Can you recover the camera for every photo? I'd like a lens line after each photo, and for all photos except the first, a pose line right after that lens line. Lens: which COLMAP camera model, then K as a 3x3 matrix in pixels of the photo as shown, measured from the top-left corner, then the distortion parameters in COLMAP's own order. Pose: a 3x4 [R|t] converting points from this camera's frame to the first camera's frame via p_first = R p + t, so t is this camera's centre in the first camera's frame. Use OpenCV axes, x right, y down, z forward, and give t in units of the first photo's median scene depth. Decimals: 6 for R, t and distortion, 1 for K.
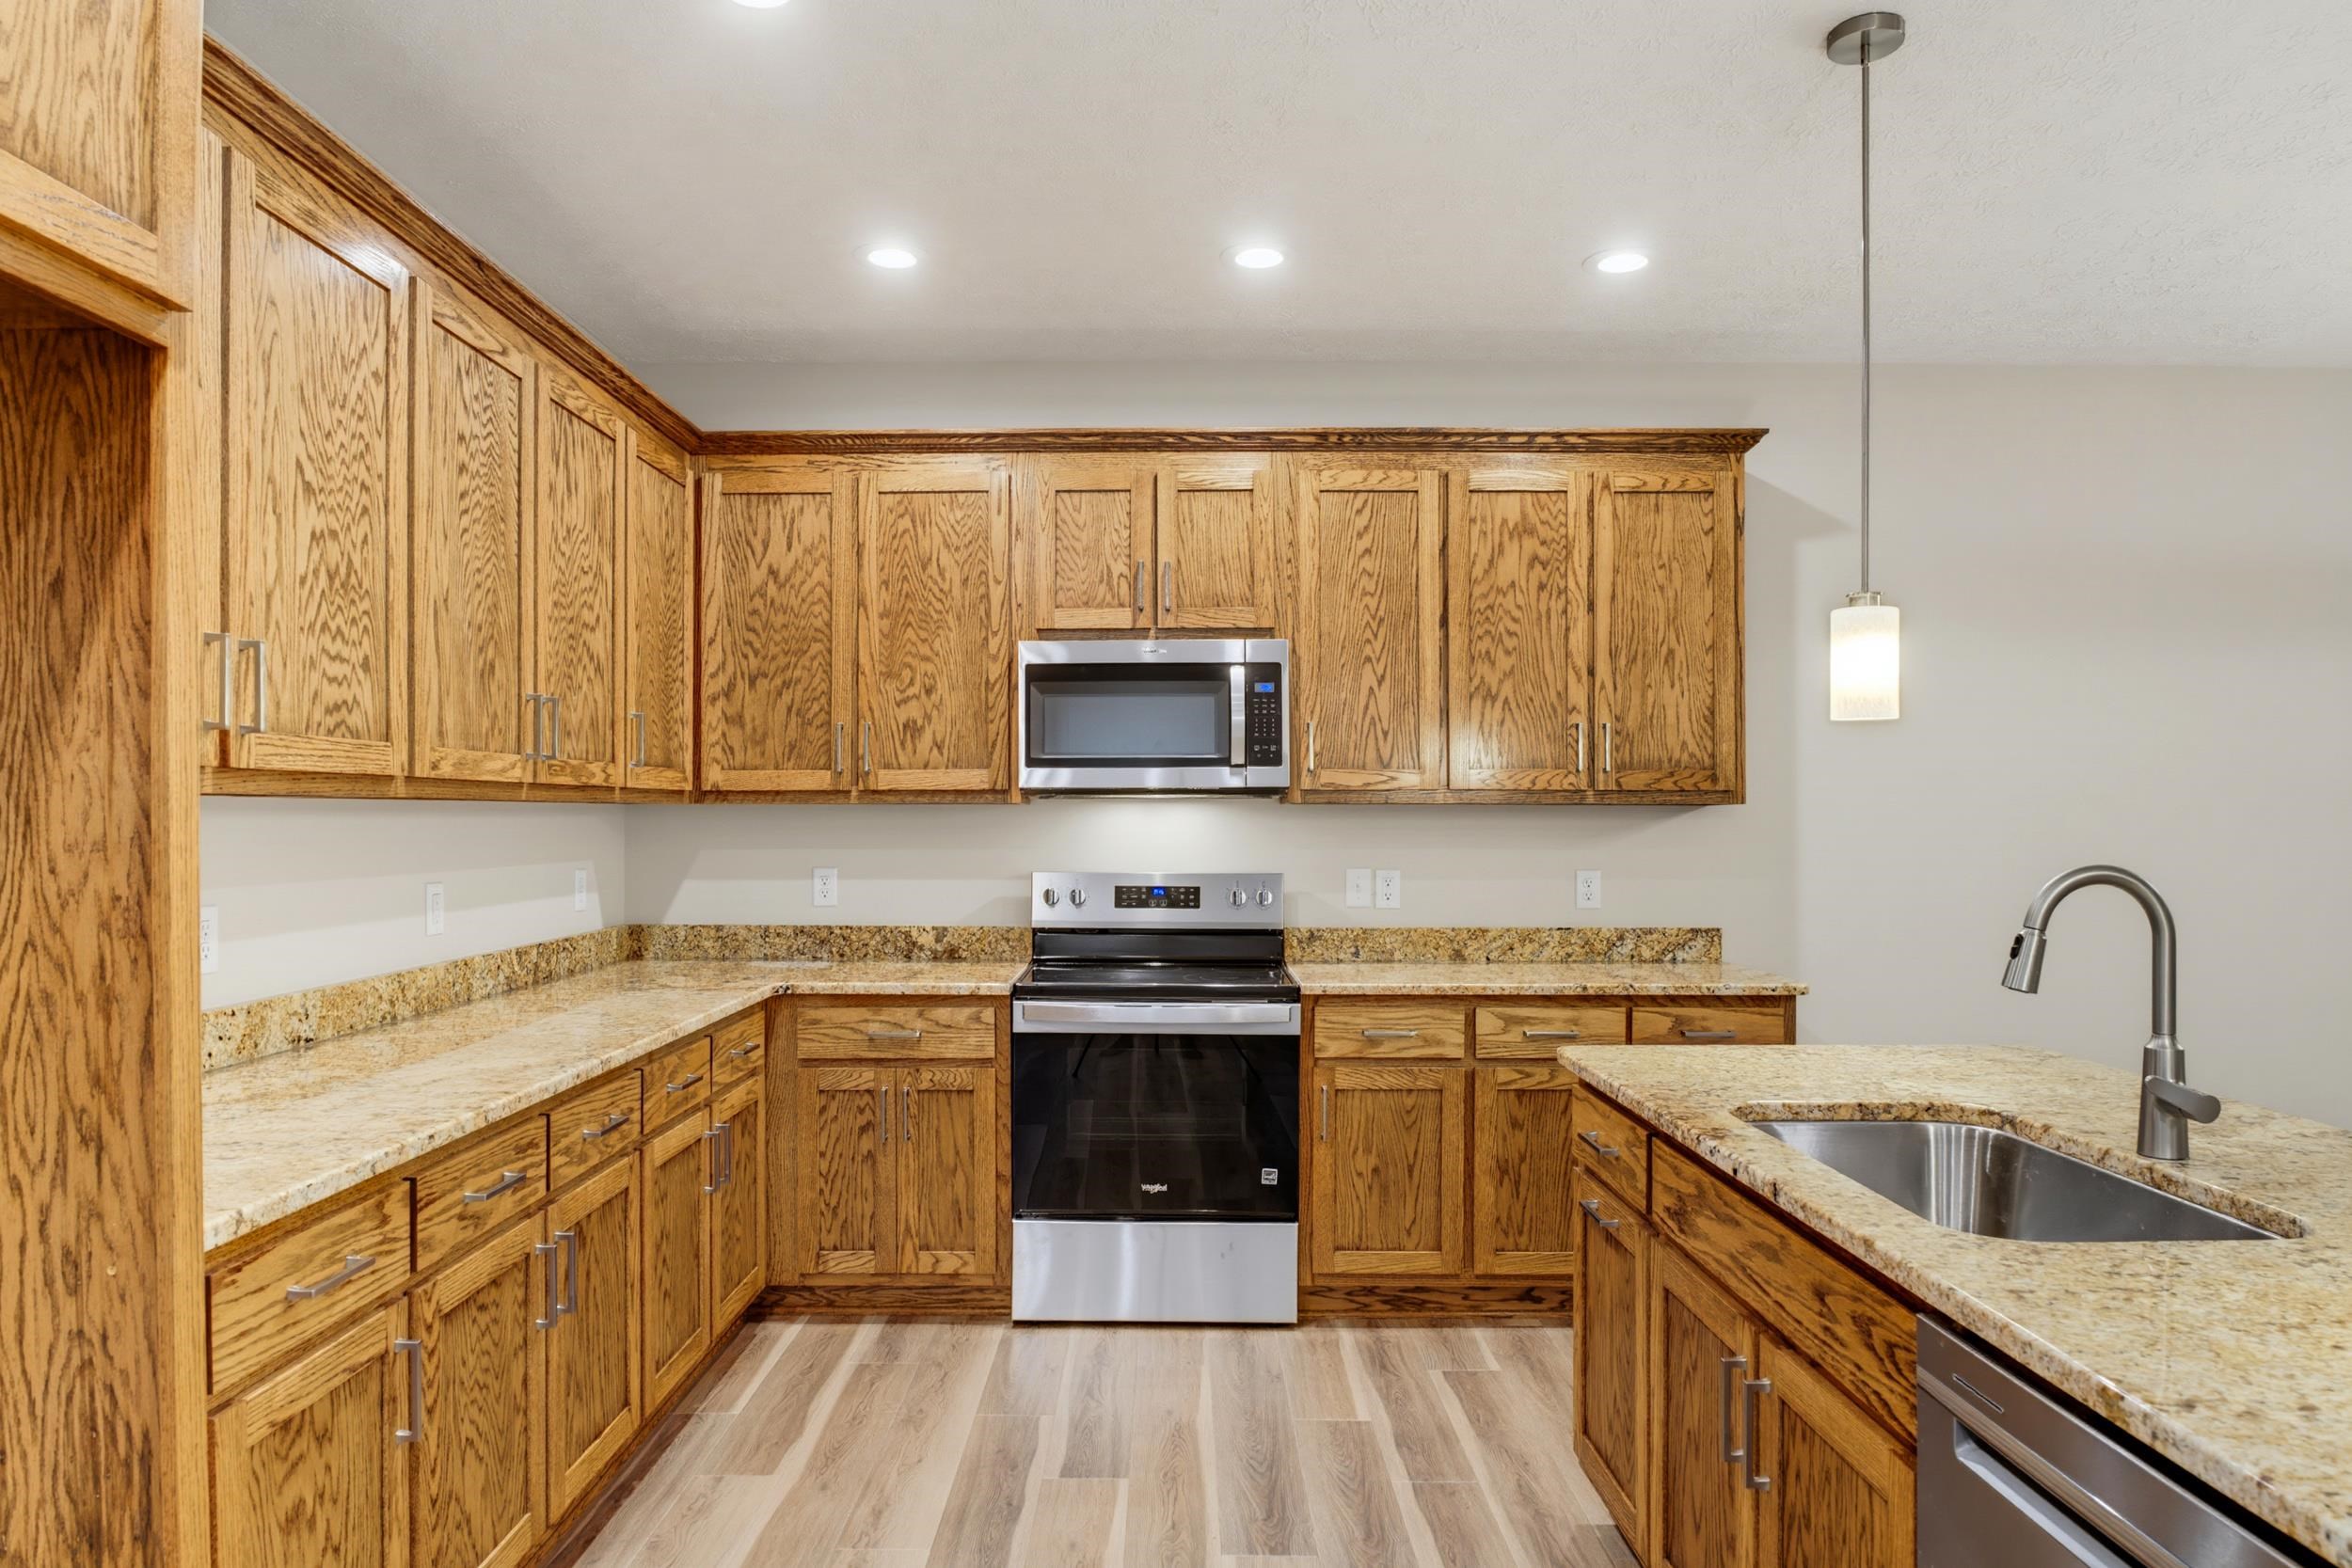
lens RADIAL K [[1460.0, 0, 1155.1], [0, 1460.0, 812.8], [0, 0, 1]] dist [-0.026716, 0.004919]
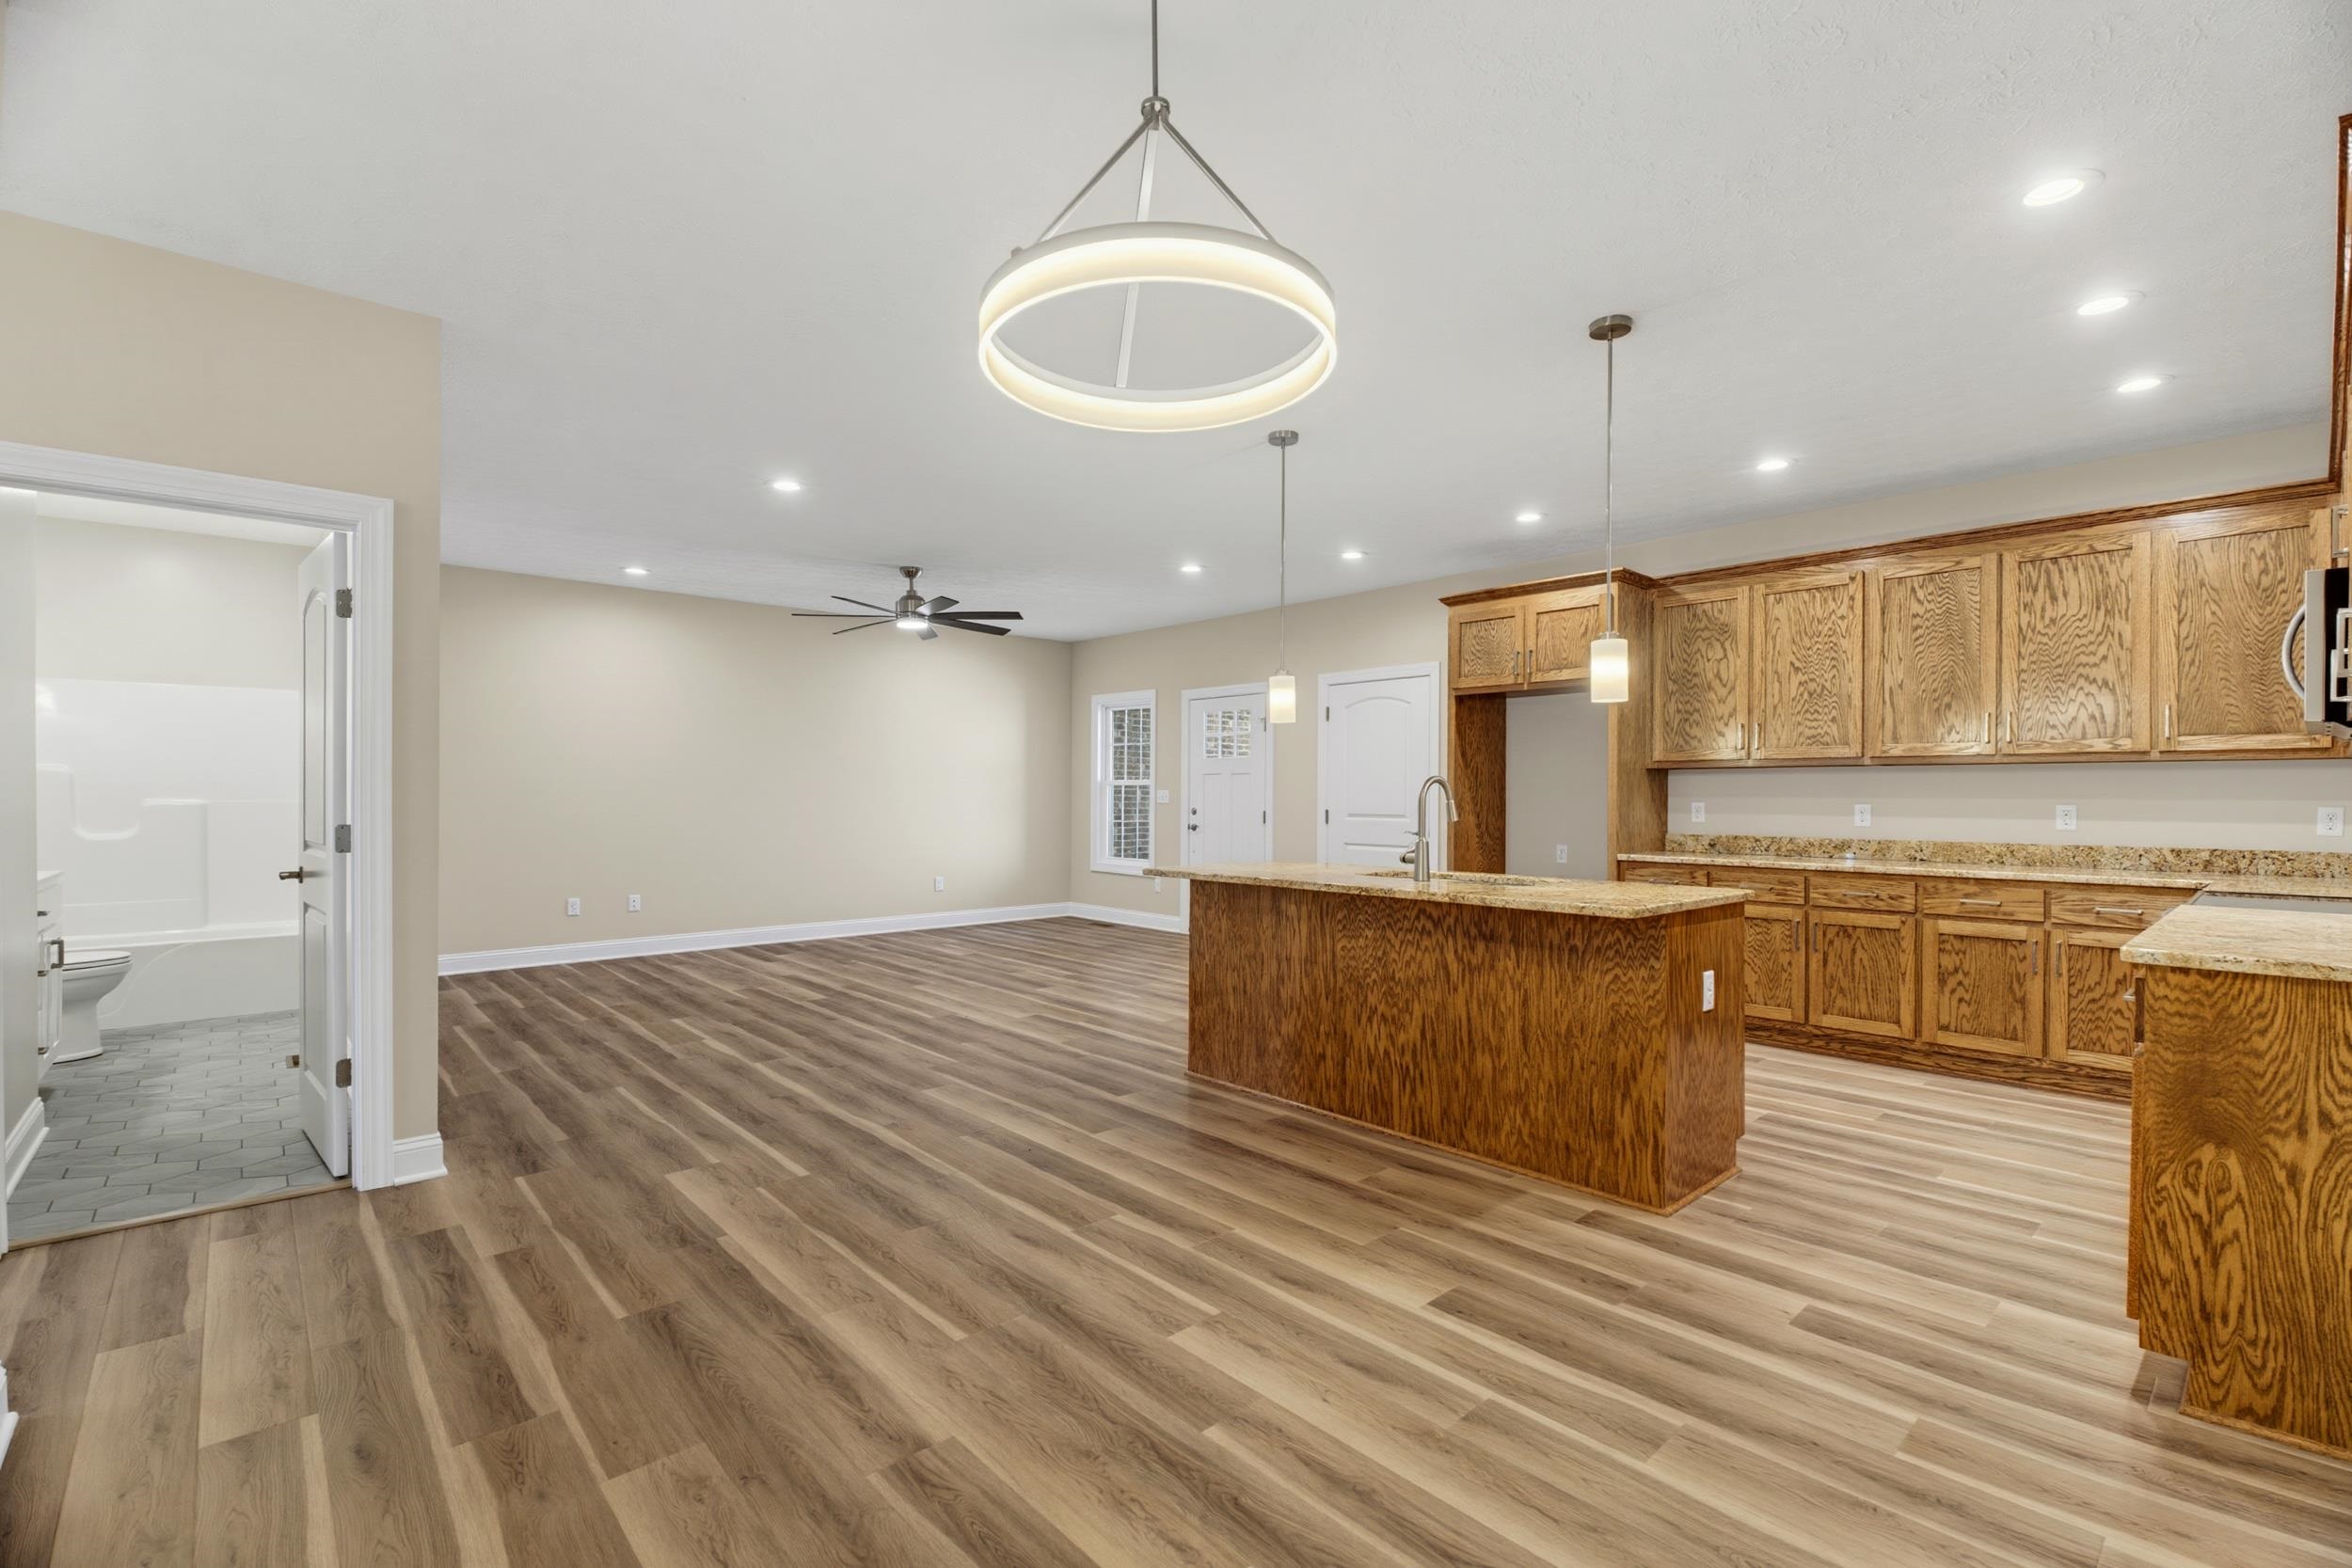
lens RADIAL K [[1023.9, 0, 1172.5], [0, 1023.9, 793.4], [0, 0, 1]] dist [-0.001042, -0.000559]
pose [[-0.736403, -0.007651, -0.676500, 1.090643], [-0.005615, 0.999971, -0.005197, 0.037925], [0.676520, -0.000029, -0.736424, 0.968688]]
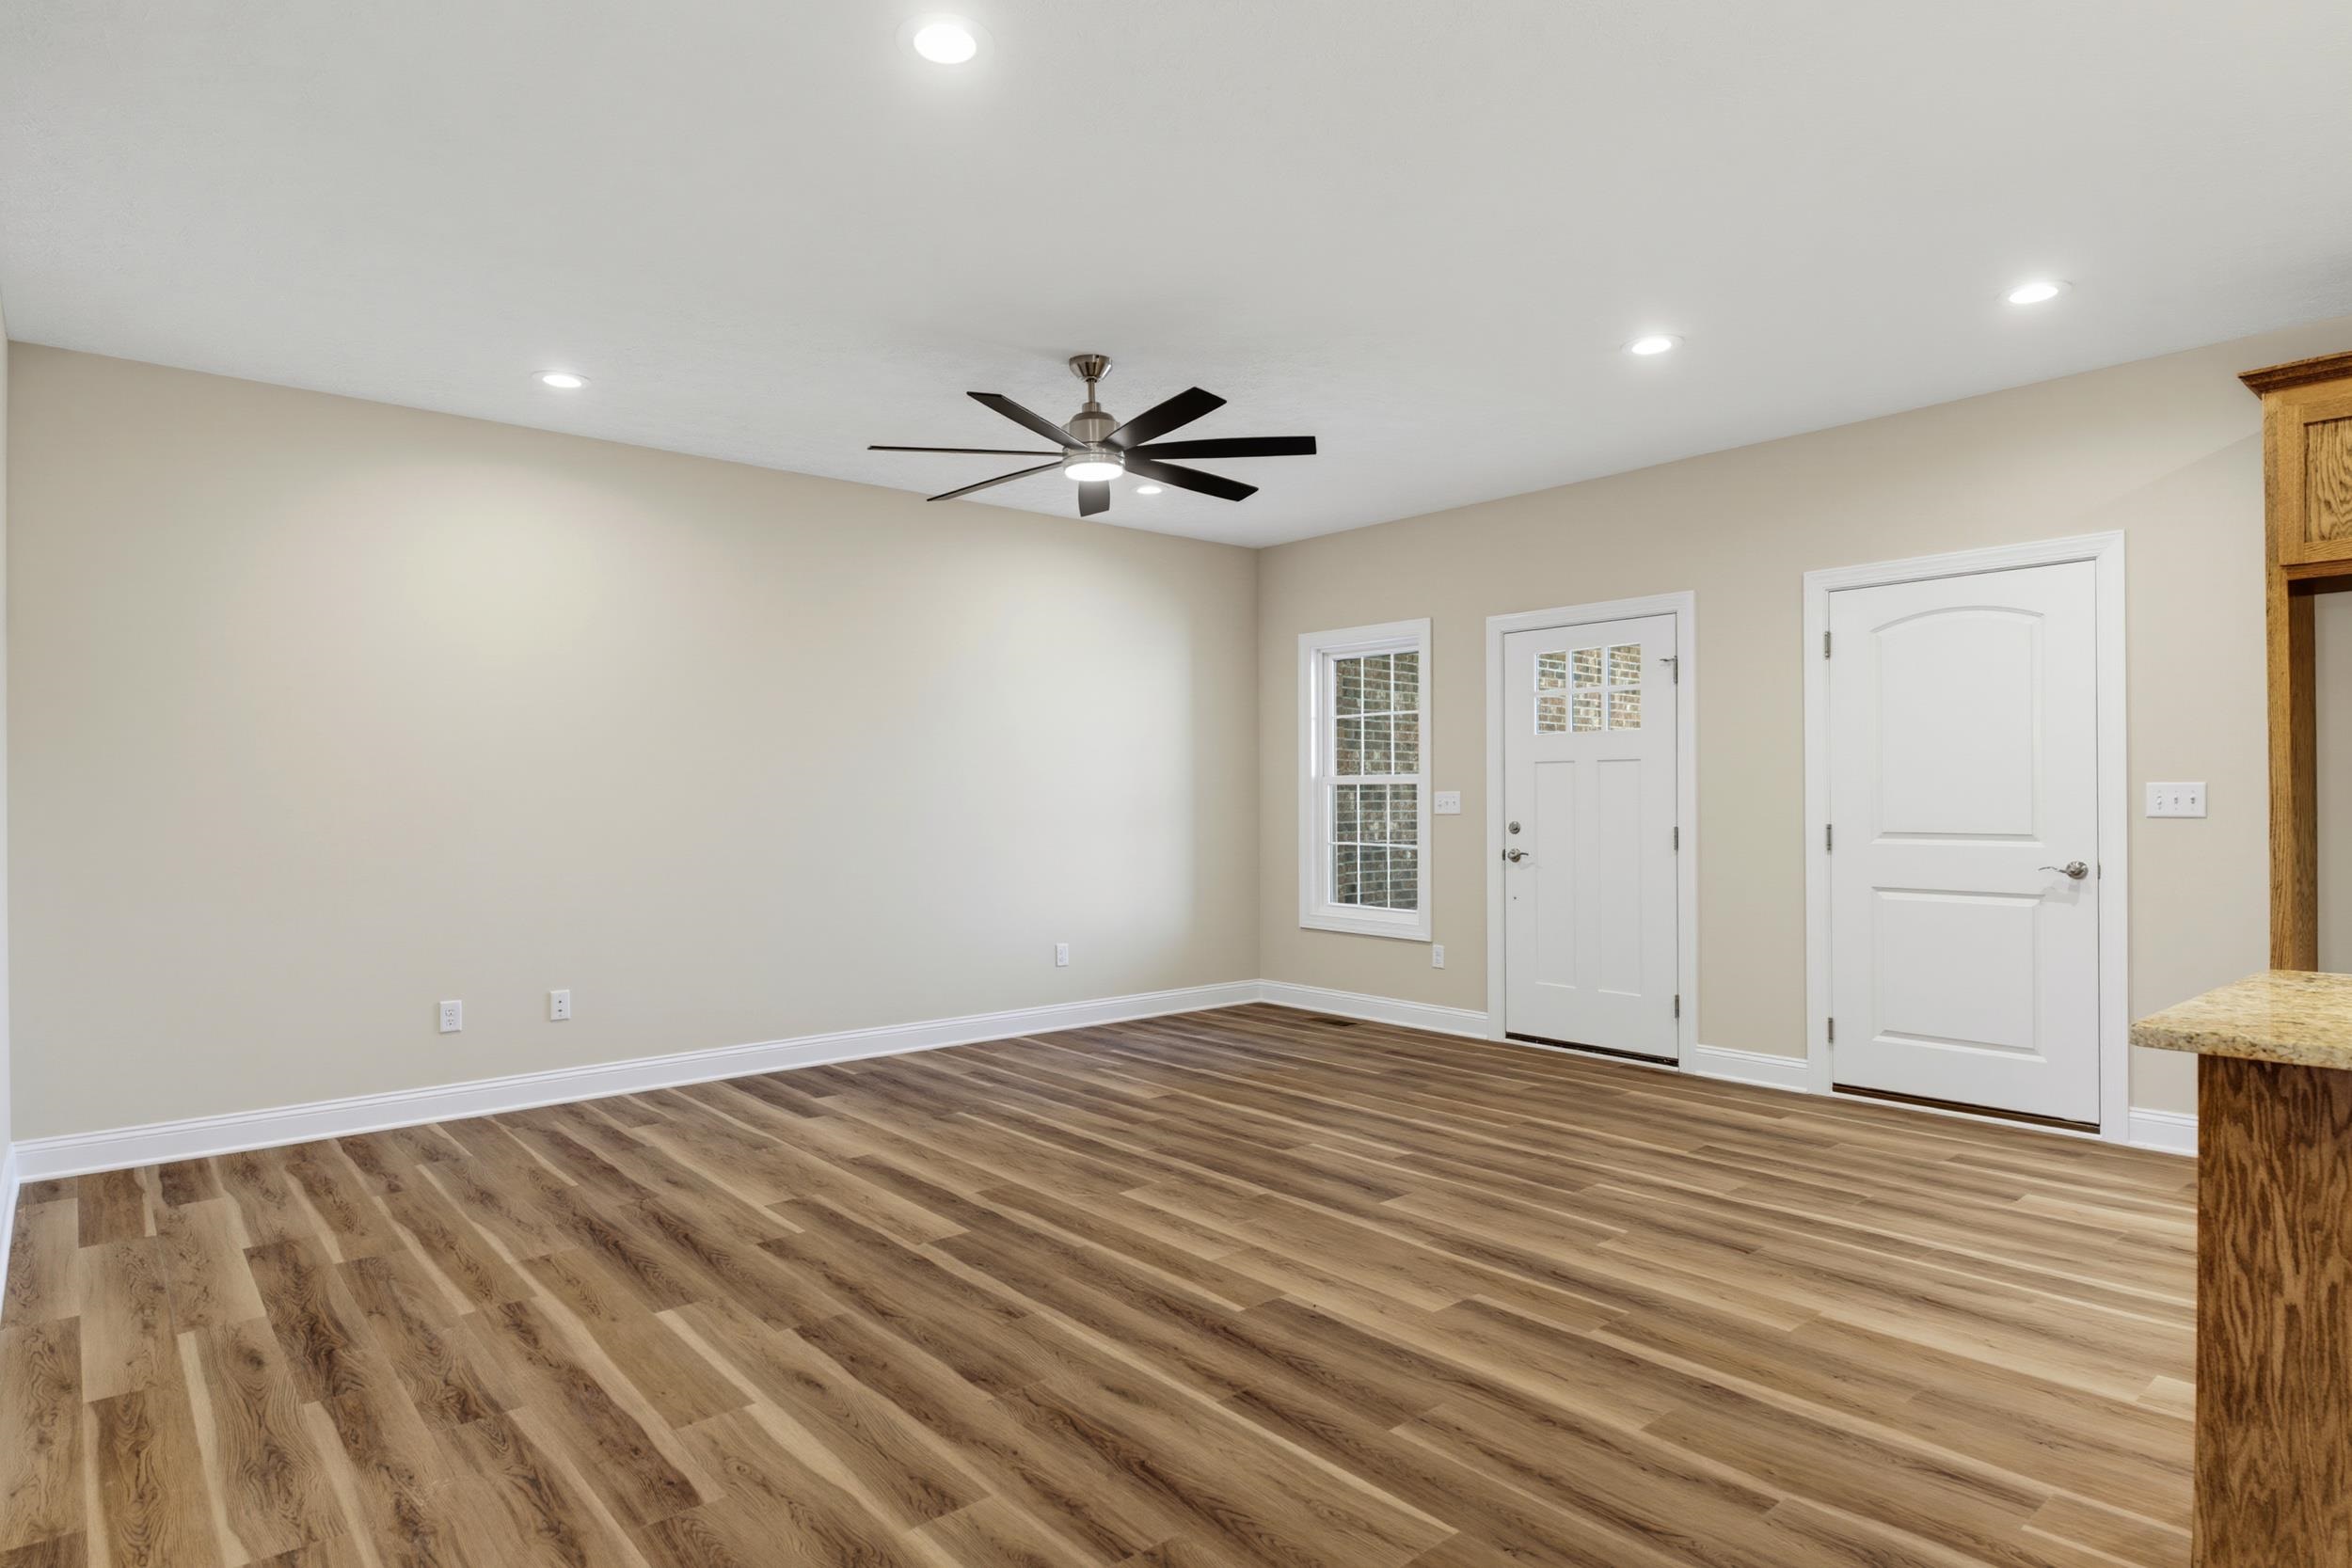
lens RADIAL K [[1285.2, 0, 1148.9], [0, 1285.2, 798.9], [0, 0, 1]] dist [0.026484, -0.029347]
pose [[-0.762906, 0.001246, -0.646508, 0.933496], [0.004799, 0.999982, -0.003736, 0.033164], [0.646491, -0.005952, -0.762898, 0.297819]]
